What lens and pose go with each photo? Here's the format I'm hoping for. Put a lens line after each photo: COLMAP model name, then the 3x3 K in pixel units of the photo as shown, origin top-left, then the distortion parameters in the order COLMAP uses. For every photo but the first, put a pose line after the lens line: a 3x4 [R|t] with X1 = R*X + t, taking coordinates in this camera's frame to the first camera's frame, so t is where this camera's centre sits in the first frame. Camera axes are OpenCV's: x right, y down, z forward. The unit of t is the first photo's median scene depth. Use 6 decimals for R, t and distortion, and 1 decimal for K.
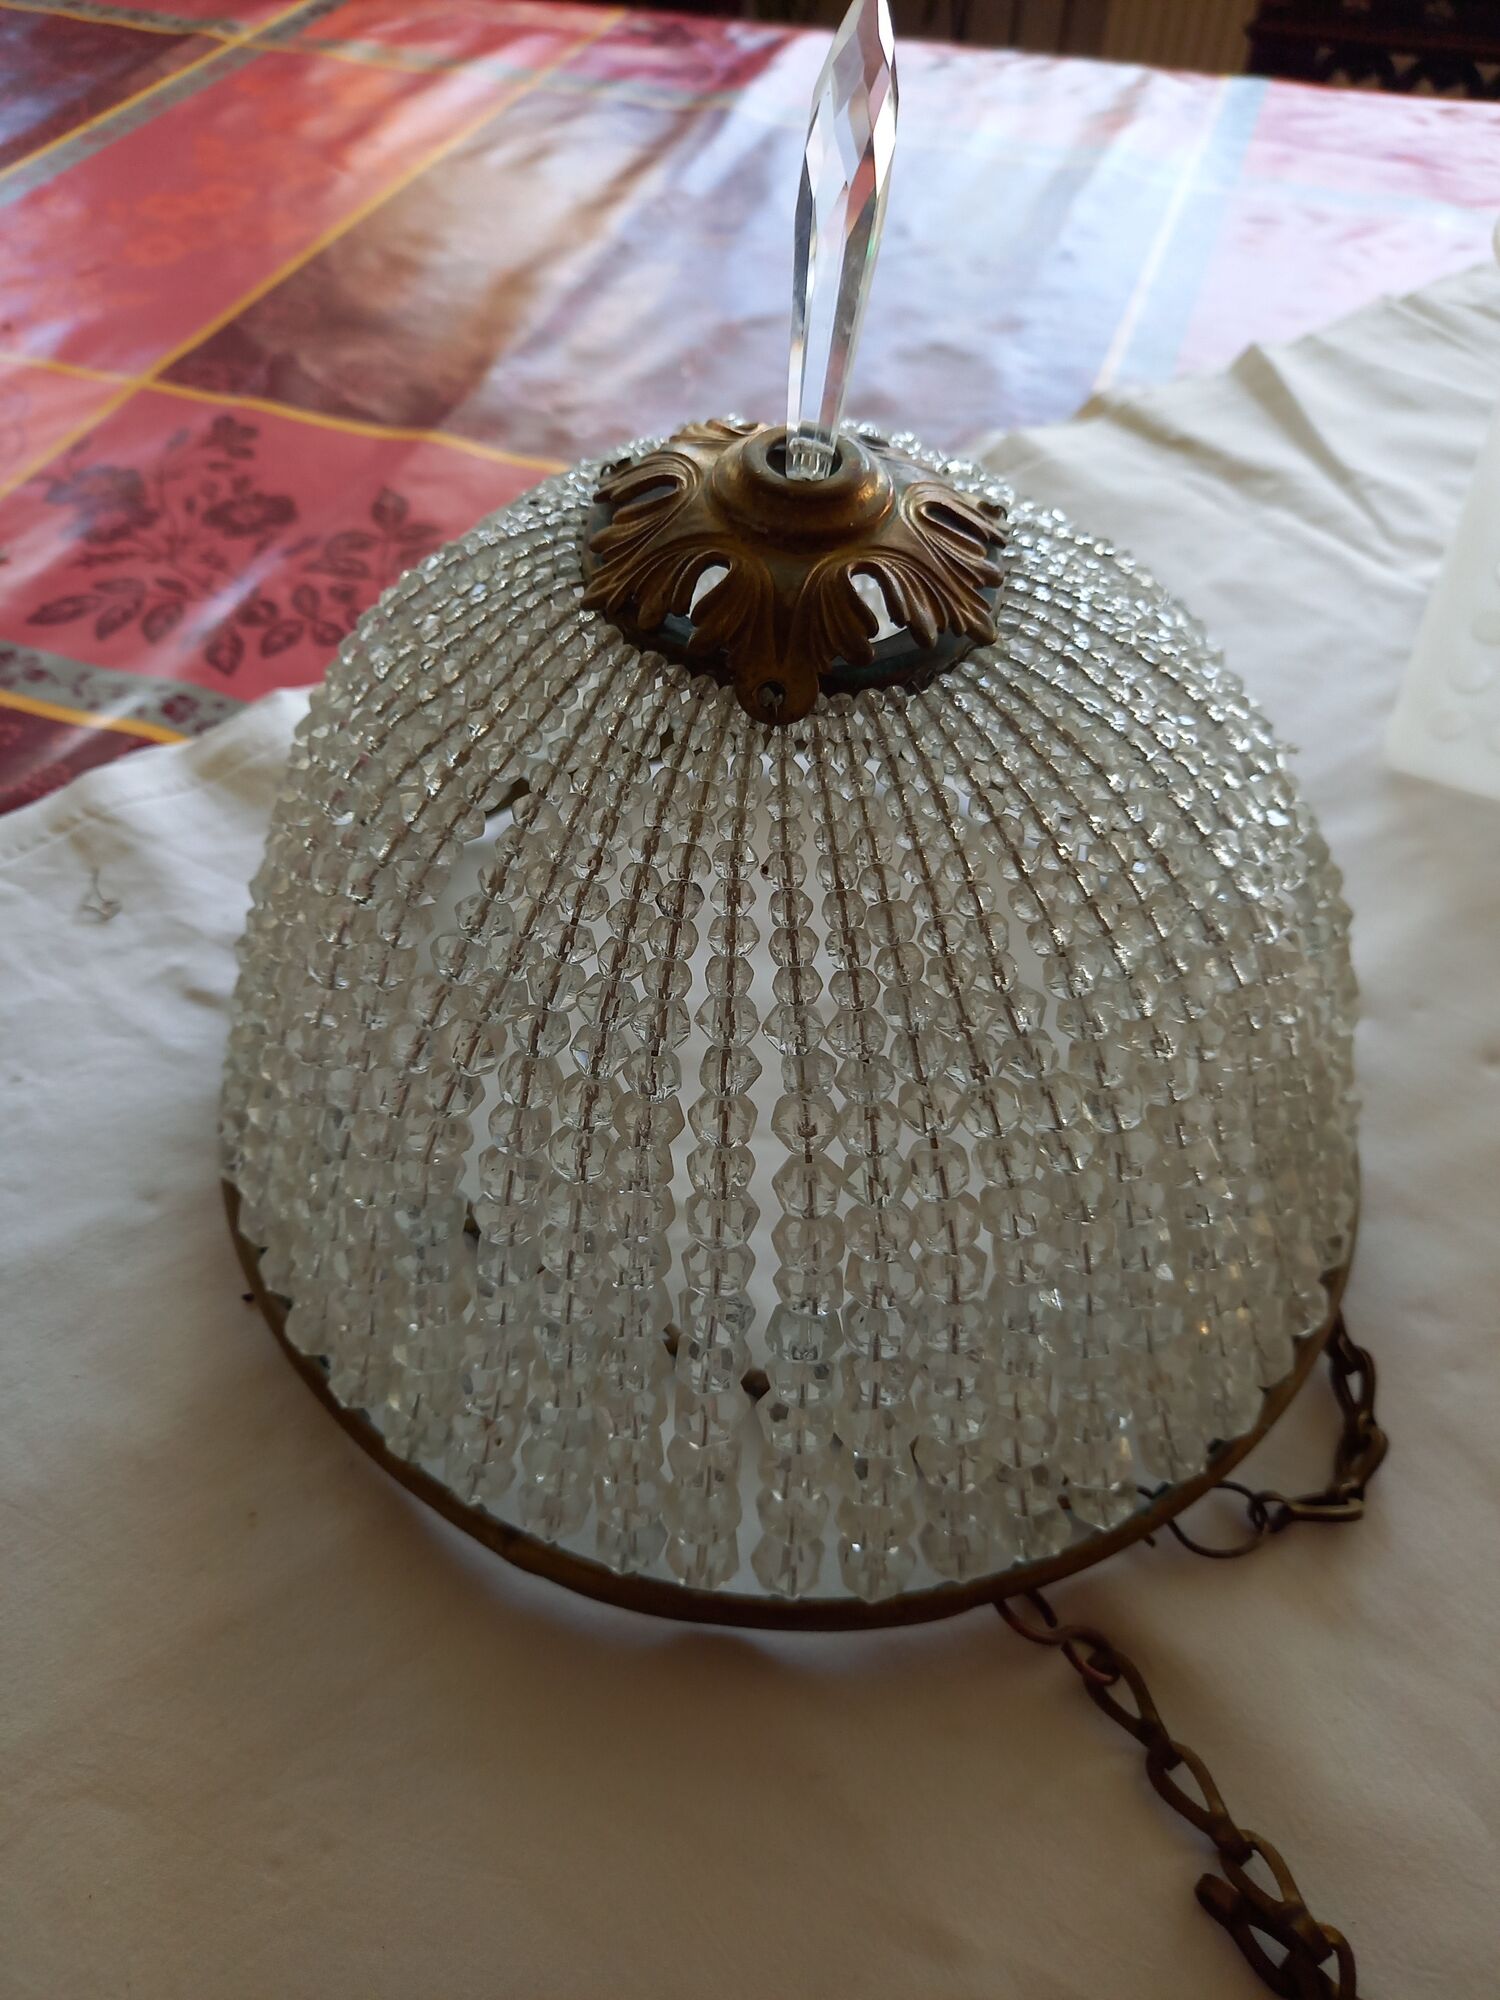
lens RADIAL K [[1456.4, 0, 763.1], [0, 1456.4, 1005.6], [0, 0, 1]] dist [-0.012112, -0.003179]
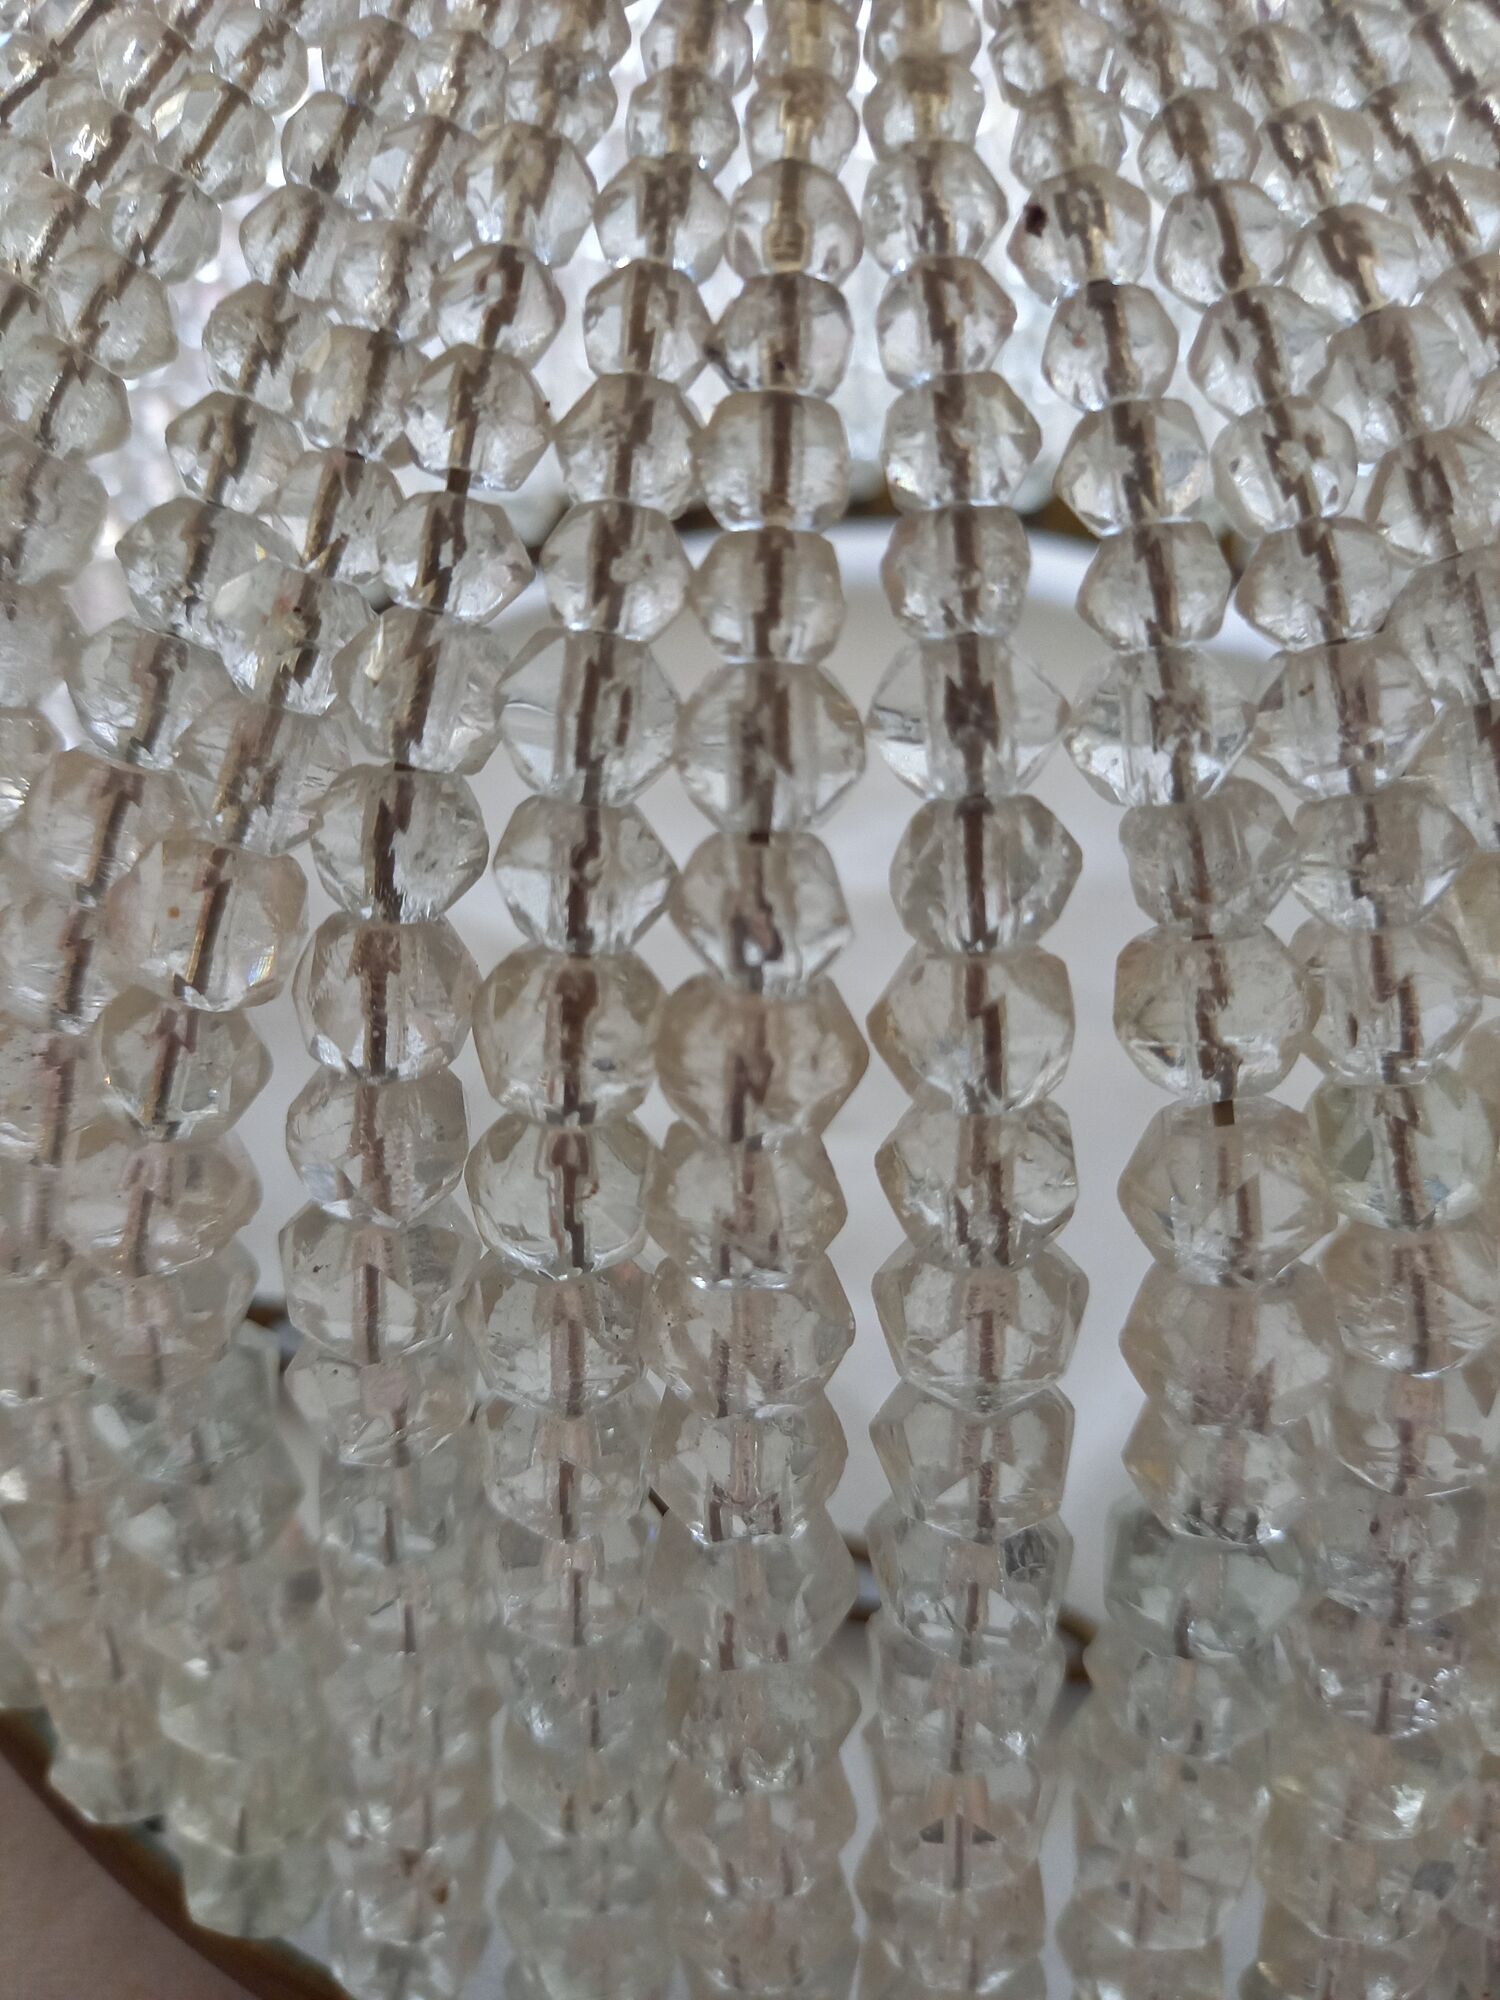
lens RADIAL K [[1456.4, 0, 731.2], [0, 1456.4, 997.3], [0, 0, 1]] dist [-0.012112, -0.003179]
pose [[0.990304, -0.130914, 0.046482, -0.095623], [0.132148, 0.990926, -0.024551, 0.070540], [-0.042846, 0.030455, 0.998617, 0.652191]]
